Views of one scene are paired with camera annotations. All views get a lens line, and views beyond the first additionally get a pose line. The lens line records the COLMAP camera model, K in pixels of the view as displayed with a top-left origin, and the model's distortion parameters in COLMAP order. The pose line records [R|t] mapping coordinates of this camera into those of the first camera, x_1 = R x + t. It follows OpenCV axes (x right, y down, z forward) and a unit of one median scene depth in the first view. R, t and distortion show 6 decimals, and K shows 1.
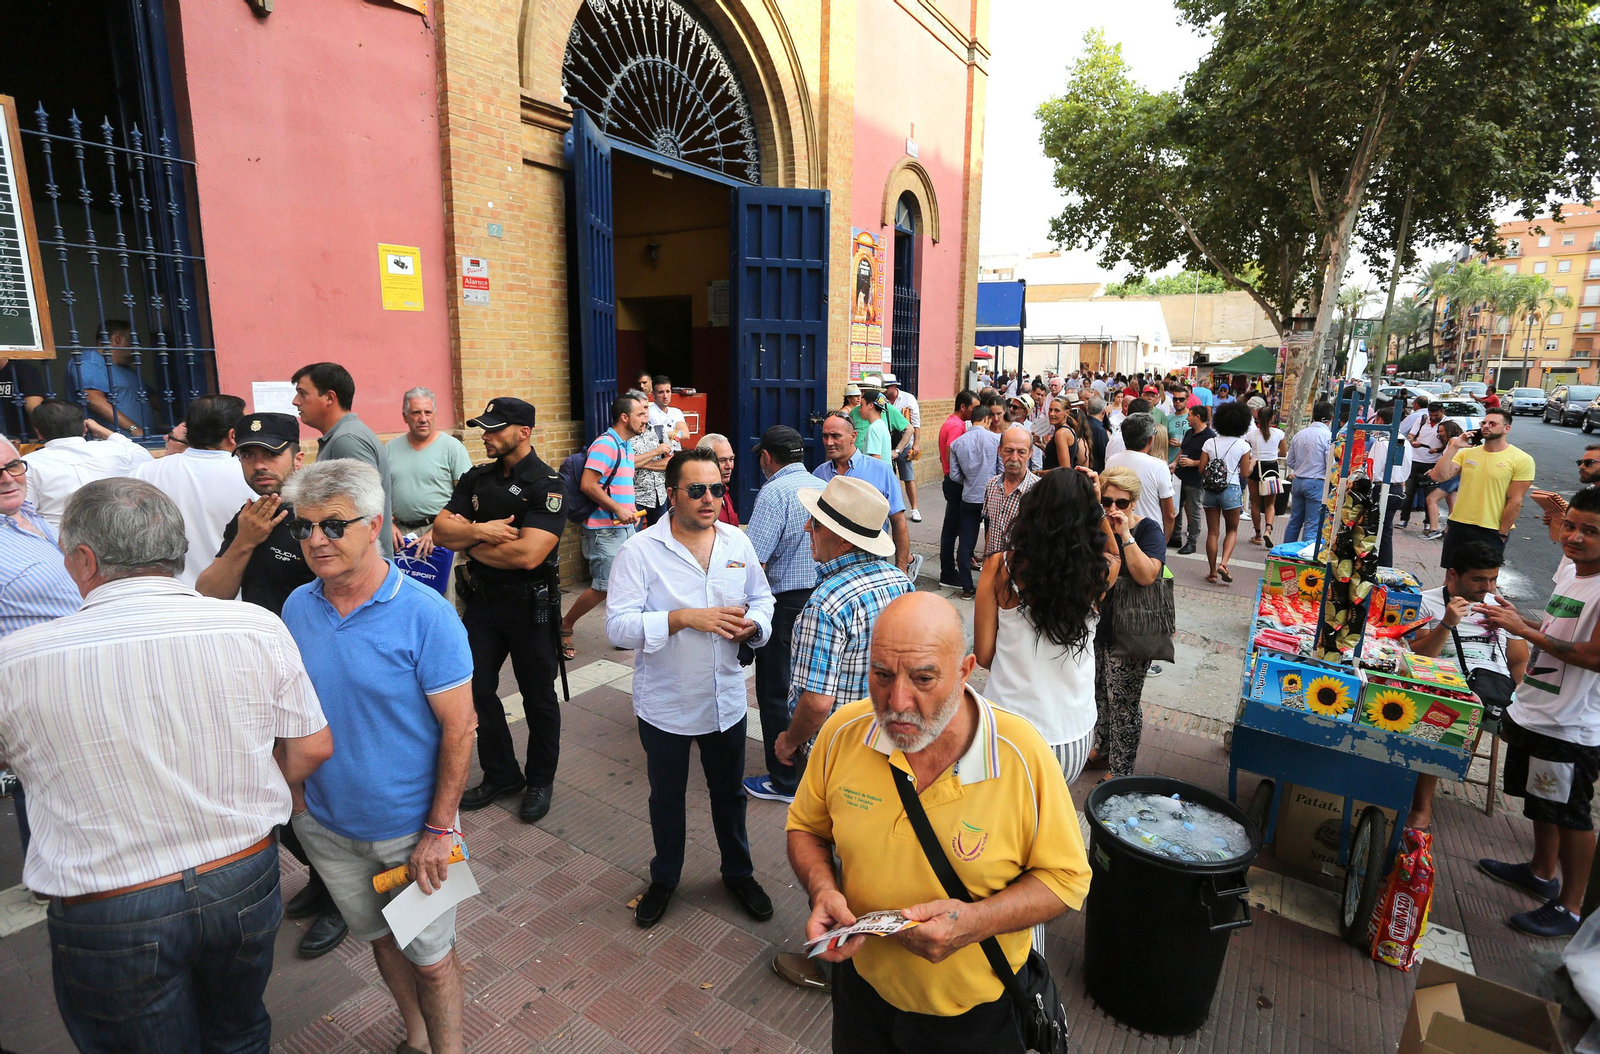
lens RADIAL K [[806.2, 0, 807.9], [0, 806.2, 516.6], [0, 0, 1]] dist [-0.069966, 0.031238]
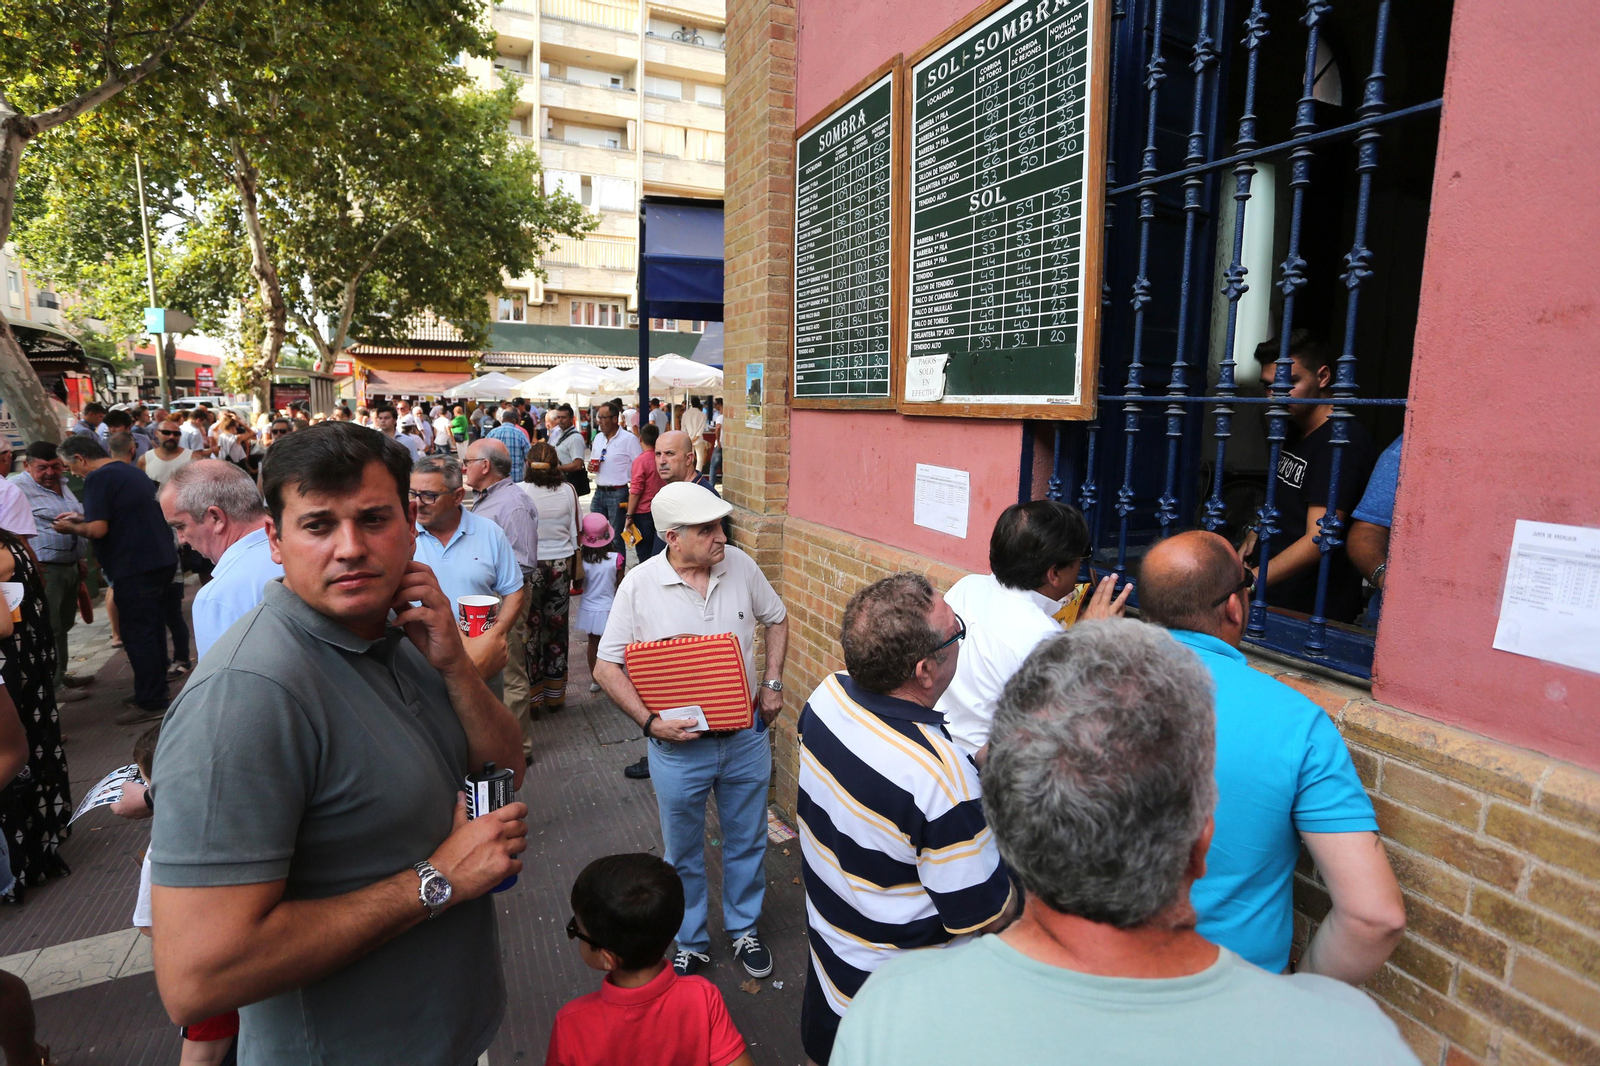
lens RADIAL K [[781.2, 0, 793.4], [0, 781.2, 527.9], [0, 0, 1]] dist [-0.070921, 0.025892]
pose [[-0.547720, 0.116196, -0.828554, -0.221283], [-0.177463, 0.951641, 0.250771, -0.118399], [0.817624, 0.284390, -0.500612, 0.577649]]
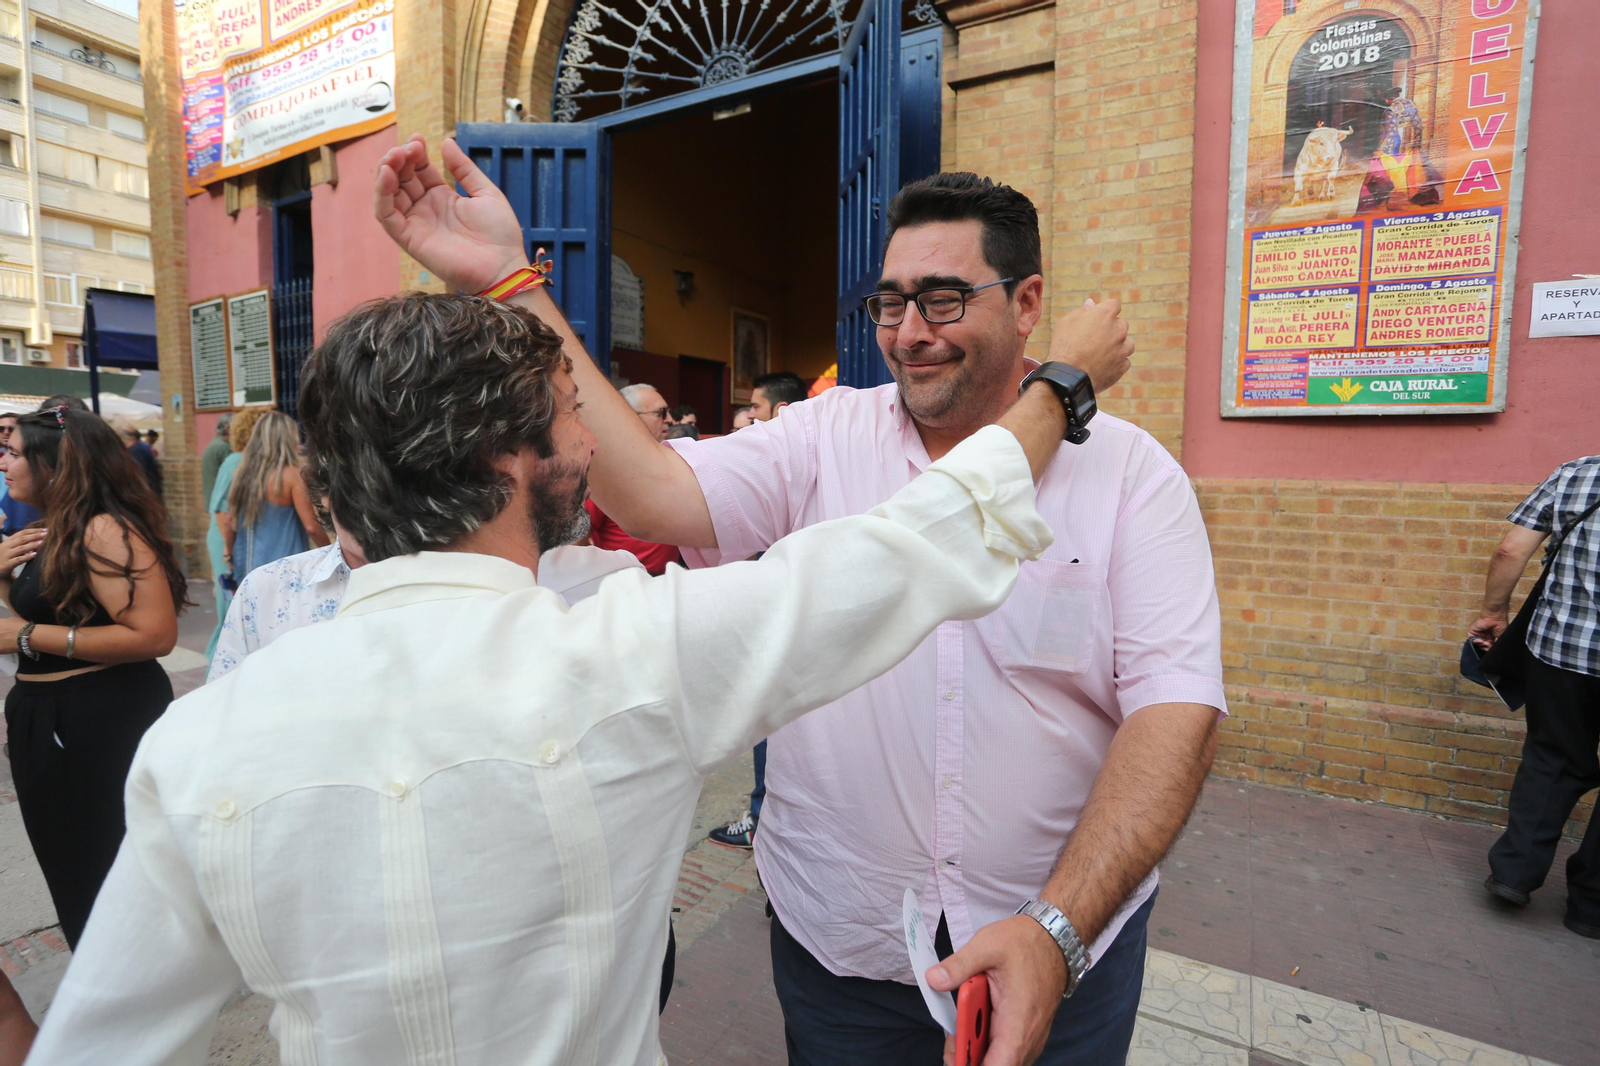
lens RADIAL K [[781.2, 0, 793.4], [0, 781.2, 527.9], [0, 0, 1]] dist [-0.070921, 0.025892]
pose [[0.024120, 0.082624, -0.996289, 0.541092], [-0.191202, 0.978563, 0.076525, -0.157648], [0.981254, 0.188647, 0.039400, 1.187856]]
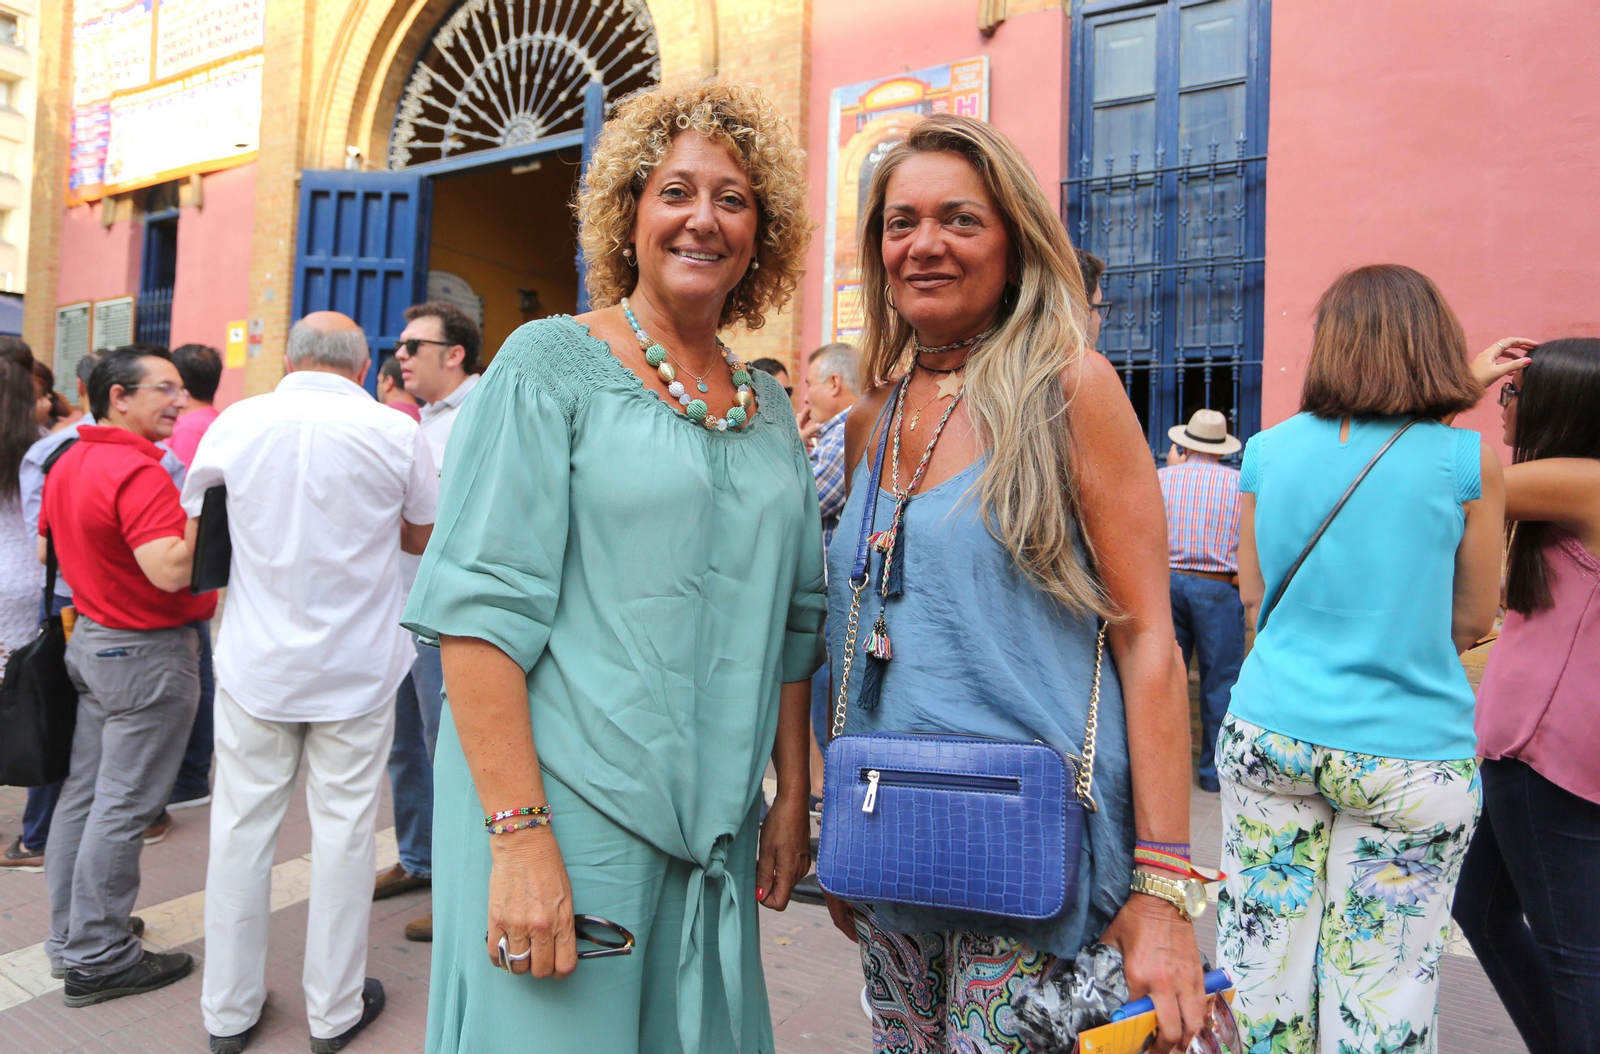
lens RADIAL K [[1038.6, 0, 744.3], [0, 1038.6, 477.4], [0, 0, 1]] dist [-0.082222, 0.058000]
pose [[-0.021244, -0.037389, -0.999075, 0.910458], [-0.222839, 0.974339, -0.031725, -0.155353], [0.974624, 0.221959, -0.029031, 1.428544]]
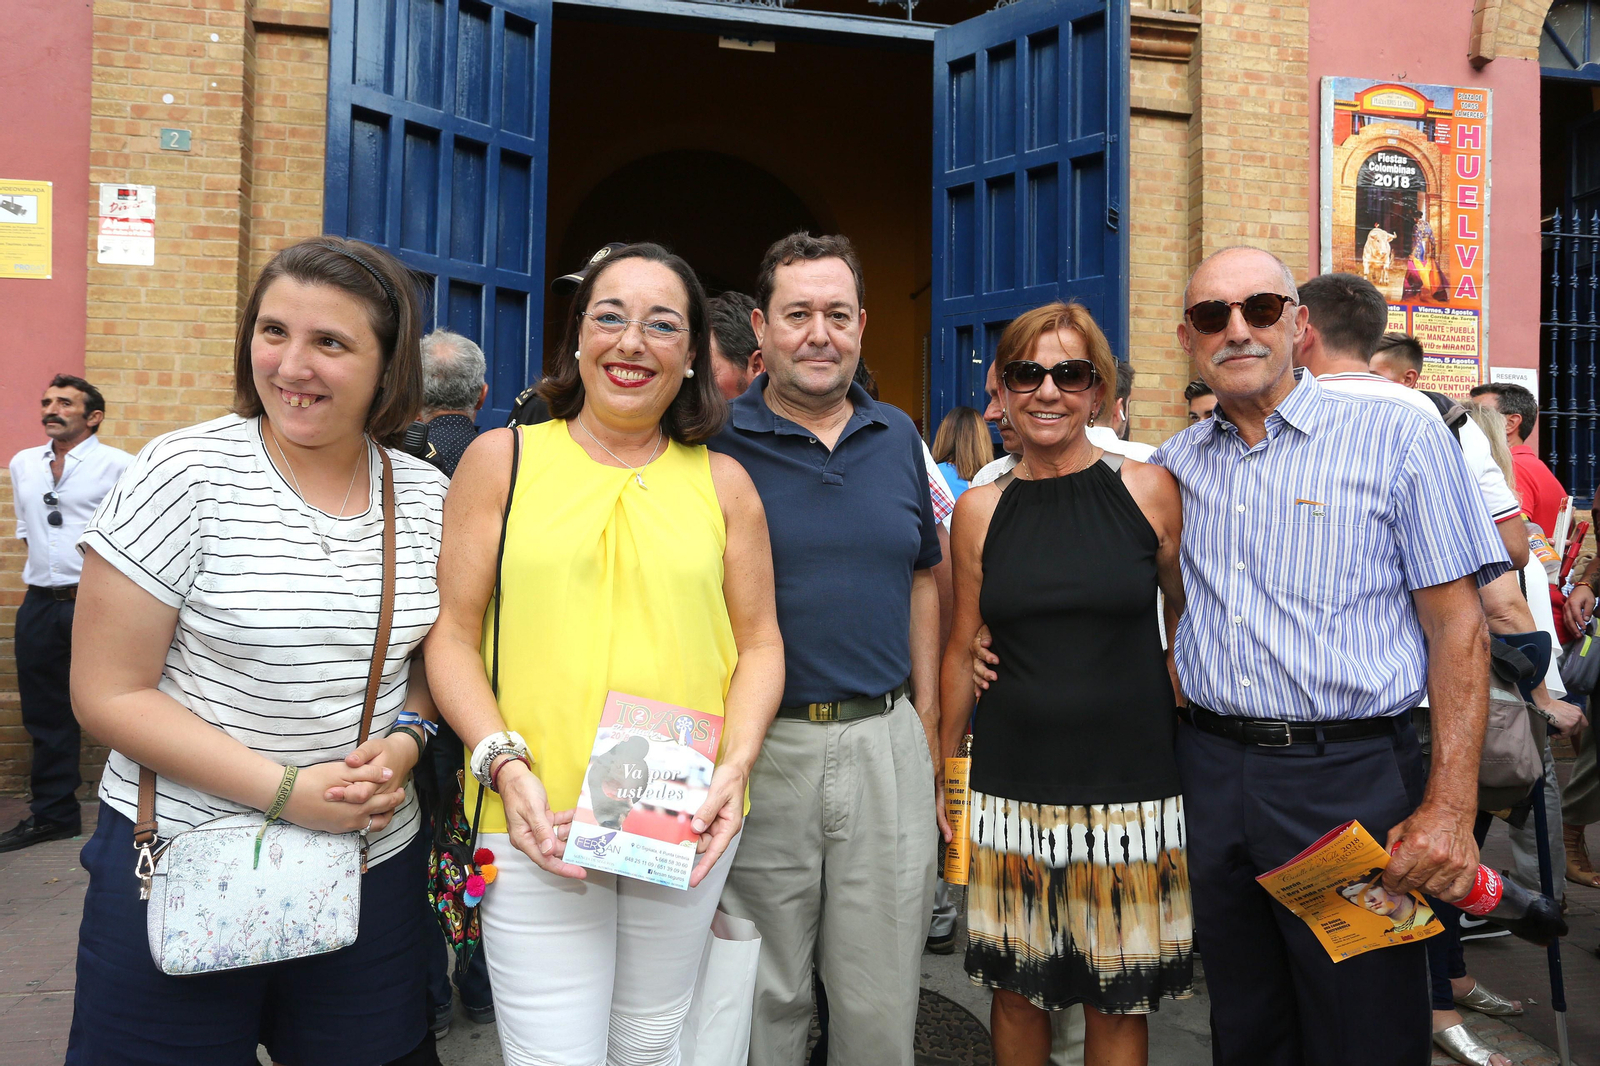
lens RADIAL K [[976.6, 0, 800.0], [0, 976.6, 533.0], [0, 0, 1]] dist [-0.065452, 0.047088]
pose [[0.652657, -0.013257, -0.757538, 0.348900], [-0.143267, 0.979649, -0.140576, -0.031120], [0.743985, 0.200278, 0.637475, 0.742764]]
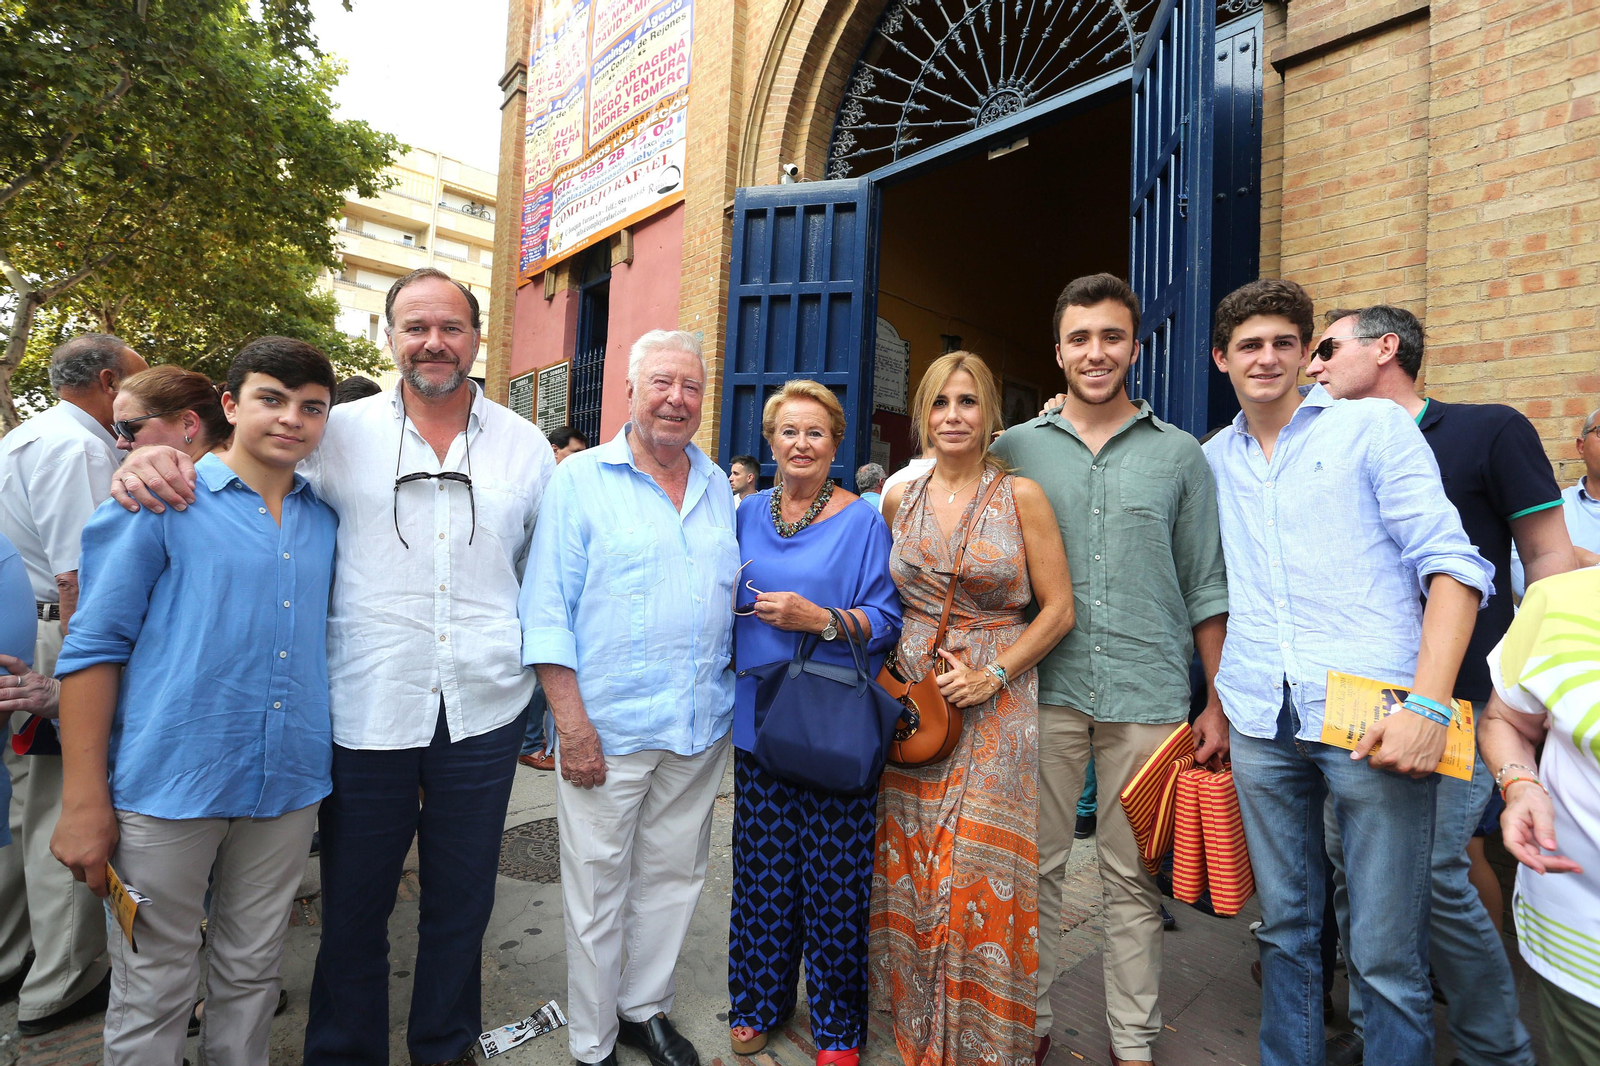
lens RADIAL K [[781.2, 0, 793.4], [0, 781.2, 527.9], [0, 0, 1]] dist [-0.070921, 0.025892]
pose [[-0.295386, -0.040896, -0.954502, 0.482942], [-0.223513, 0.974315, 0.027424, -0.121956], [0.928865, 0.221444, -0.296940, 1.185312]]
